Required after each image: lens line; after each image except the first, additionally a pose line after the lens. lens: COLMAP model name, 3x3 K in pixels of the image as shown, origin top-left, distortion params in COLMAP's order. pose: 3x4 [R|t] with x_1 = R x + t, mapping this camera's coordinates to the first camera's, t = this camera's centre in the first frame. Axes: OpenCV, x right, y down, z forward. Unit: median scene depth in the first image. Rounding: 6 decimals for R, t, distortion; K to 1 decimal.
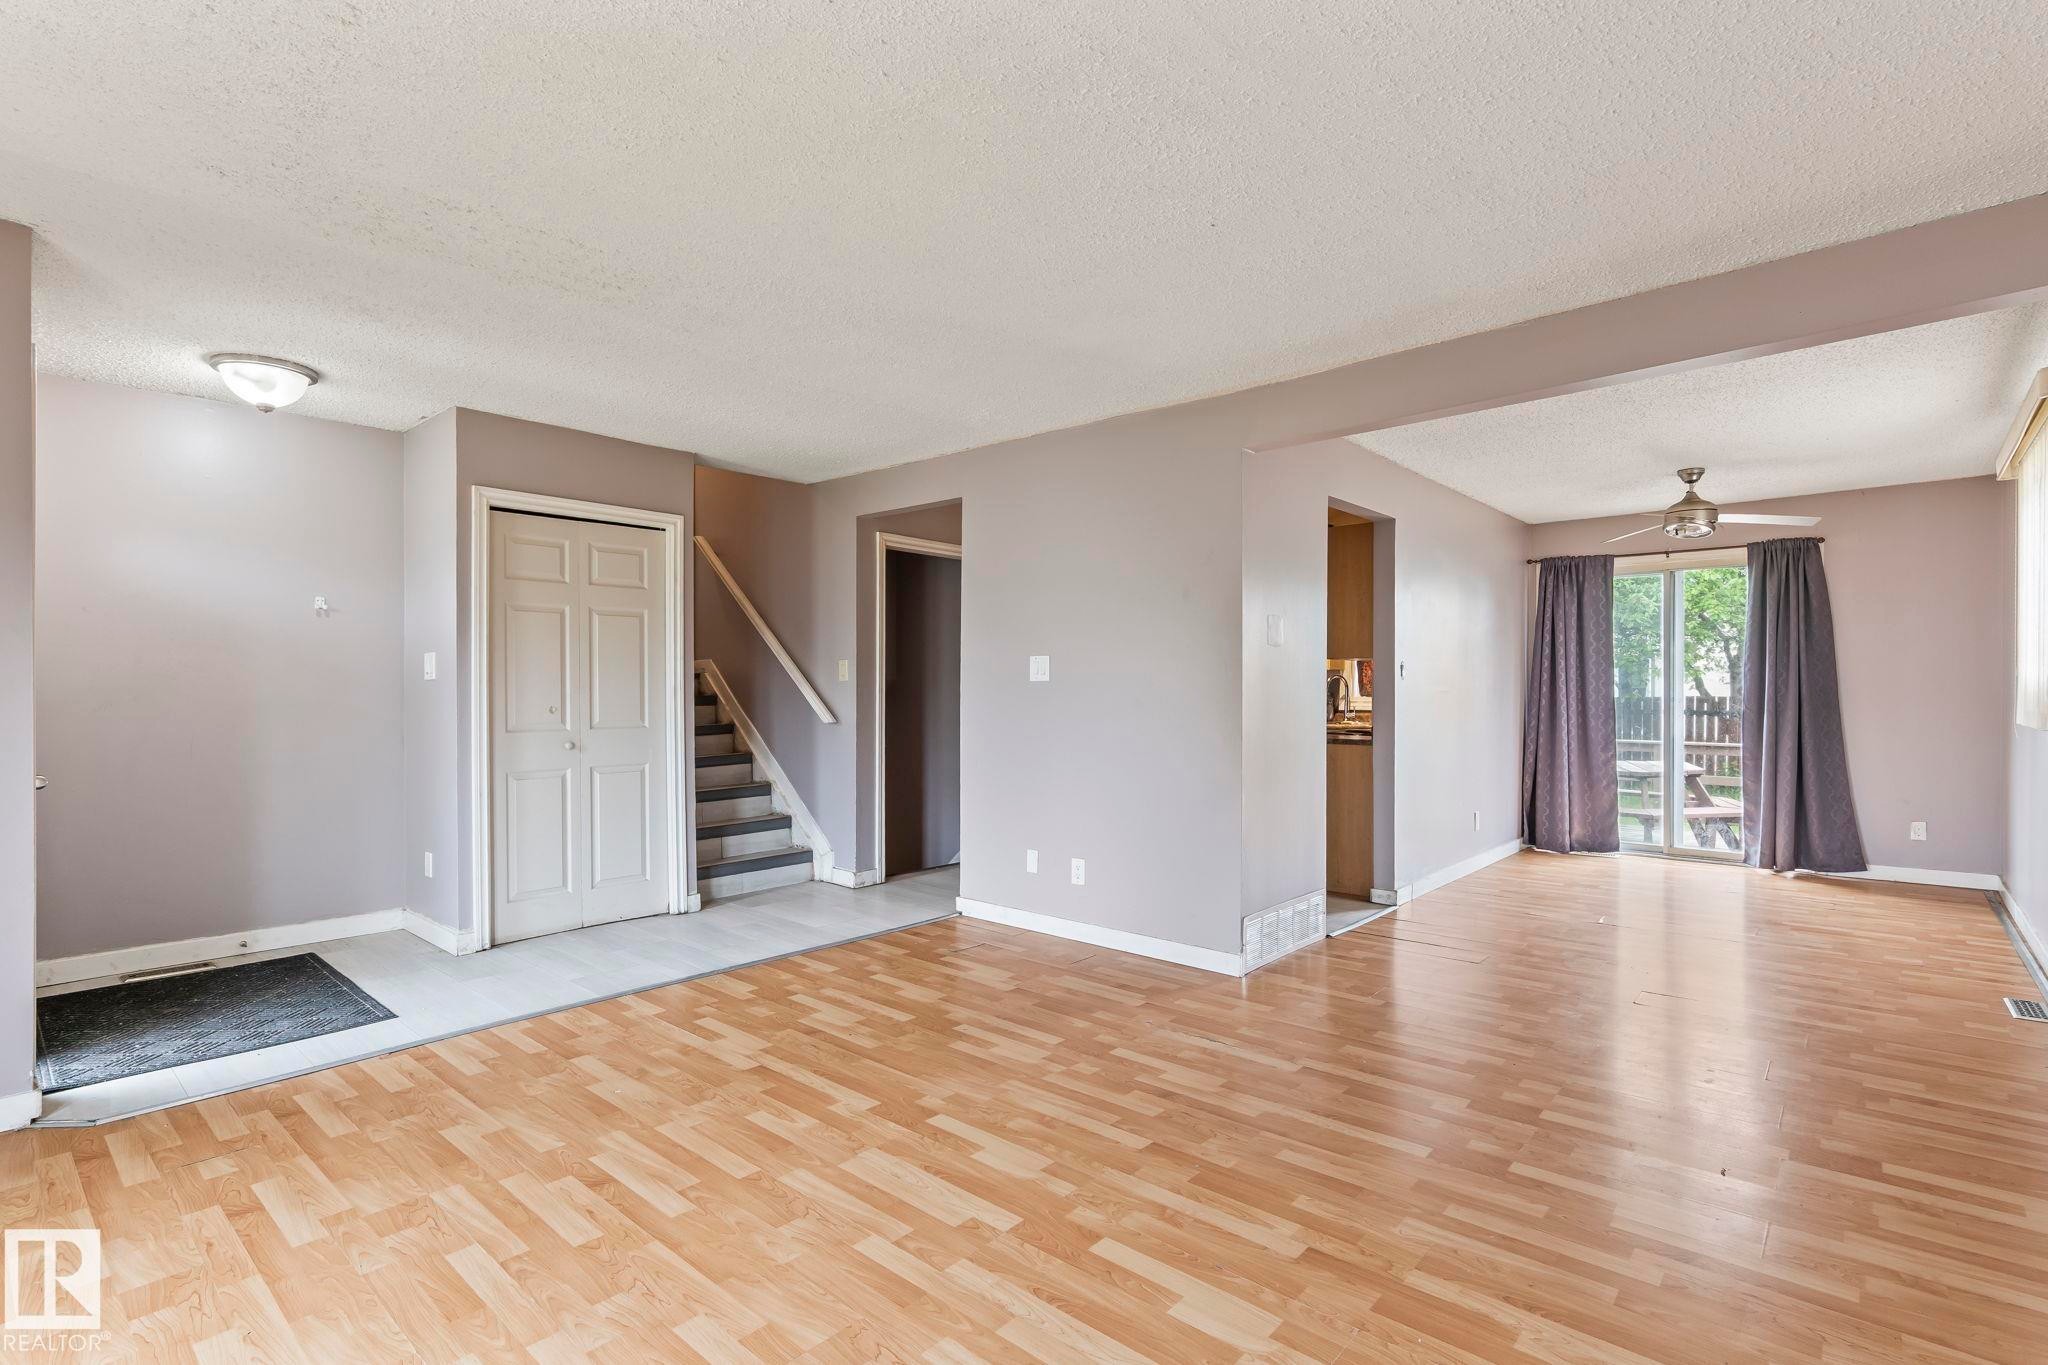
lens RADIAL K [[957.8, 0, 1023.2], [0, 957.8, 691.4], [0, 0, 1]] dist [-0.002539, -0.000209]
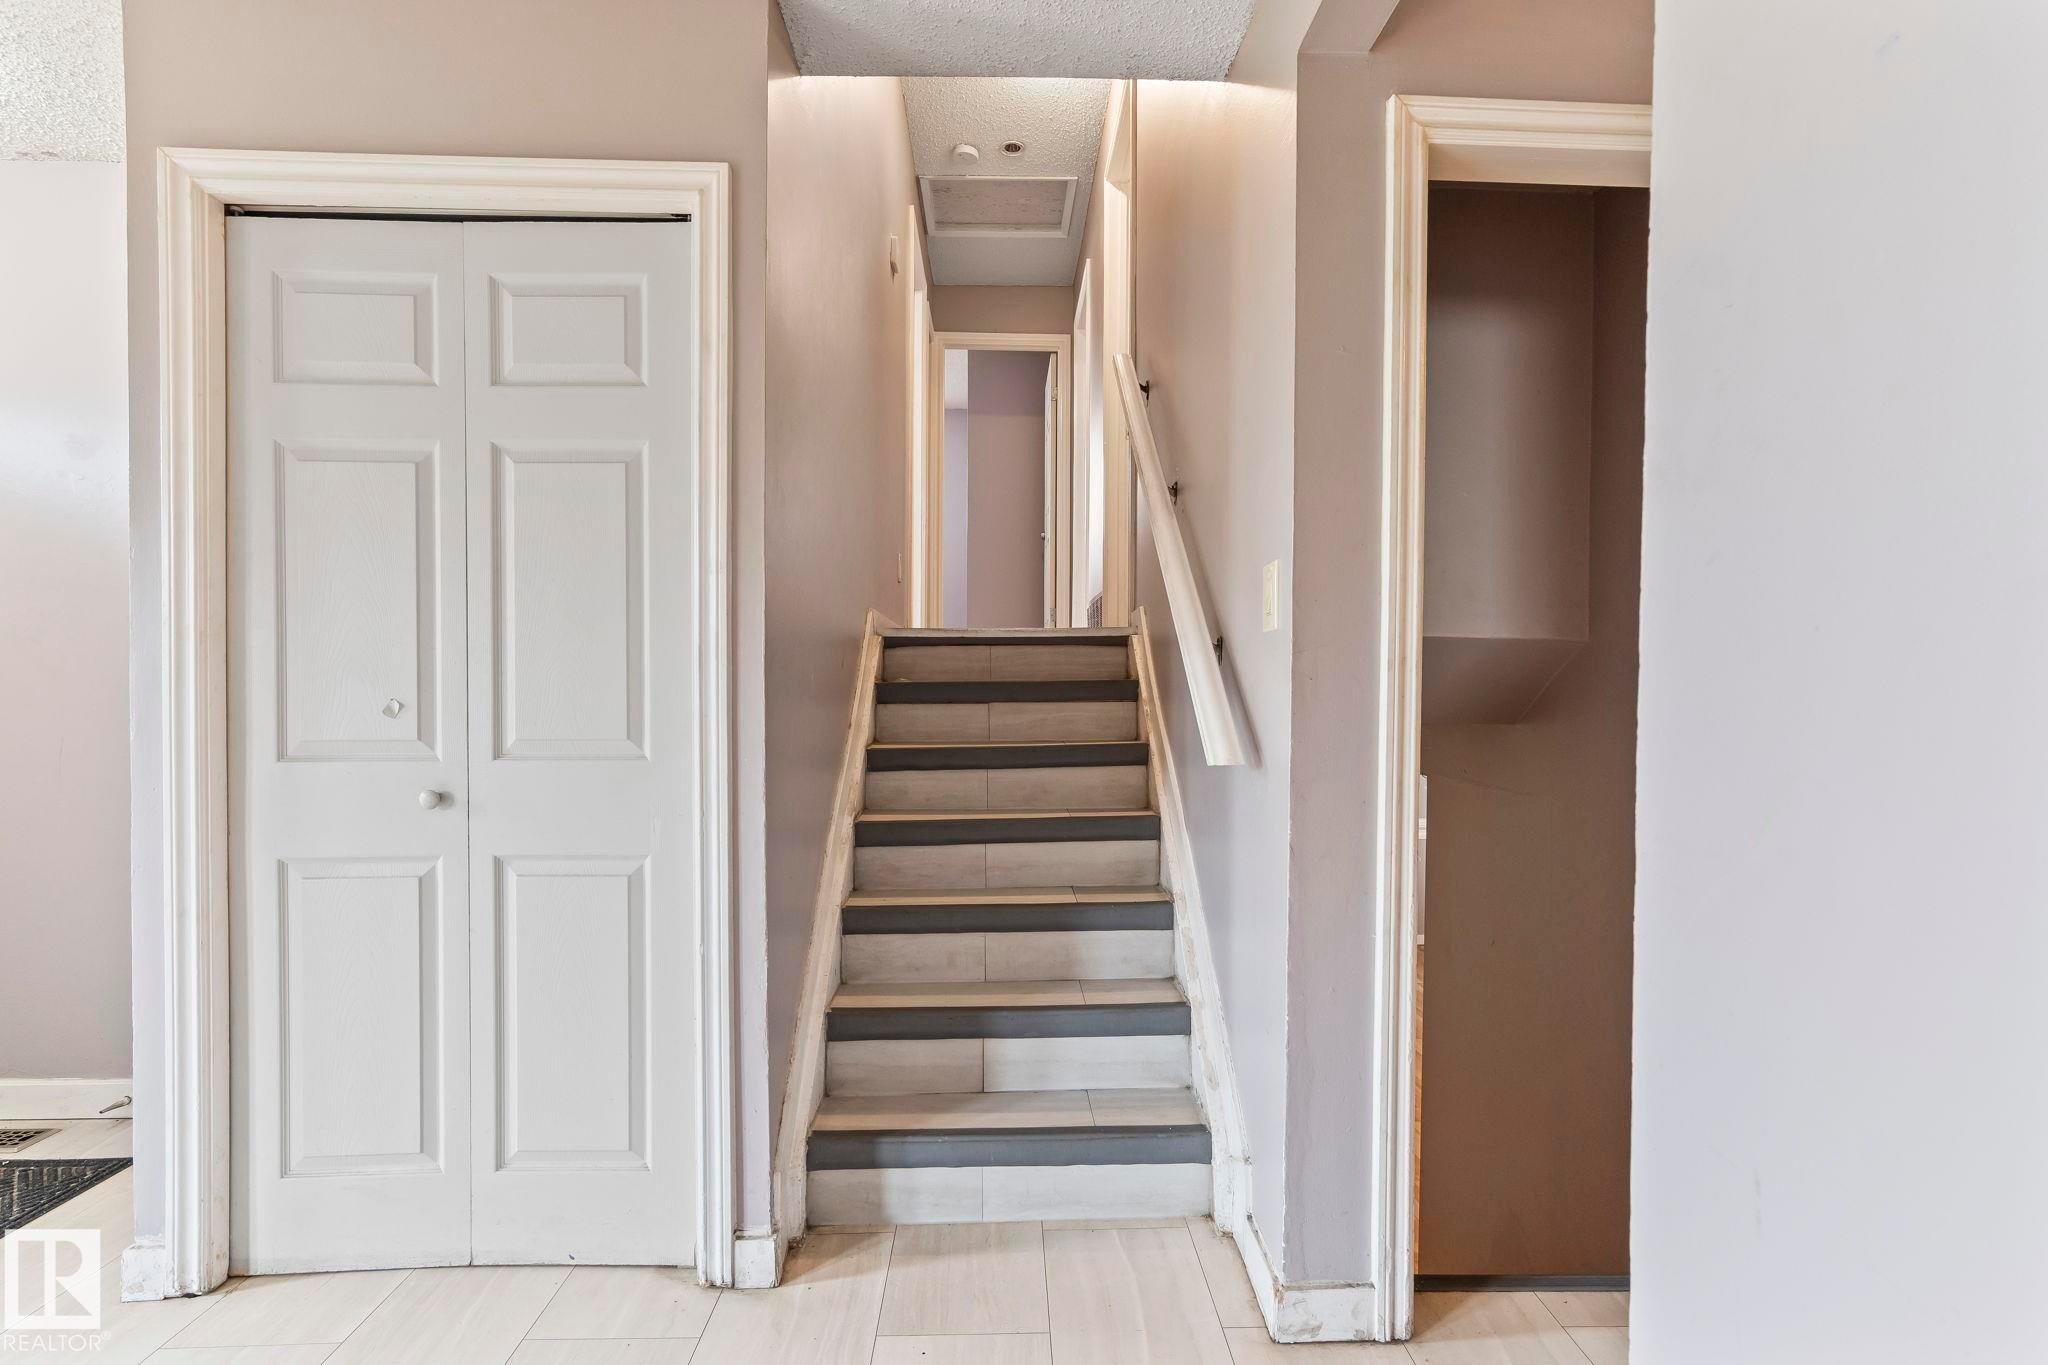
lens RADIAL K [[957.8, 0, 1034.0], [0, 957.8, 693.9], [0, 0, 1]] dist [-0.002539, -0.000209]
pose [[0.684370, 0.006522, -0.729105, -0.018083], [-0.001291, 0.999969, 0.007733, 0.009183], [0.729133, -0.004351, 0.684358, 0.811878]]
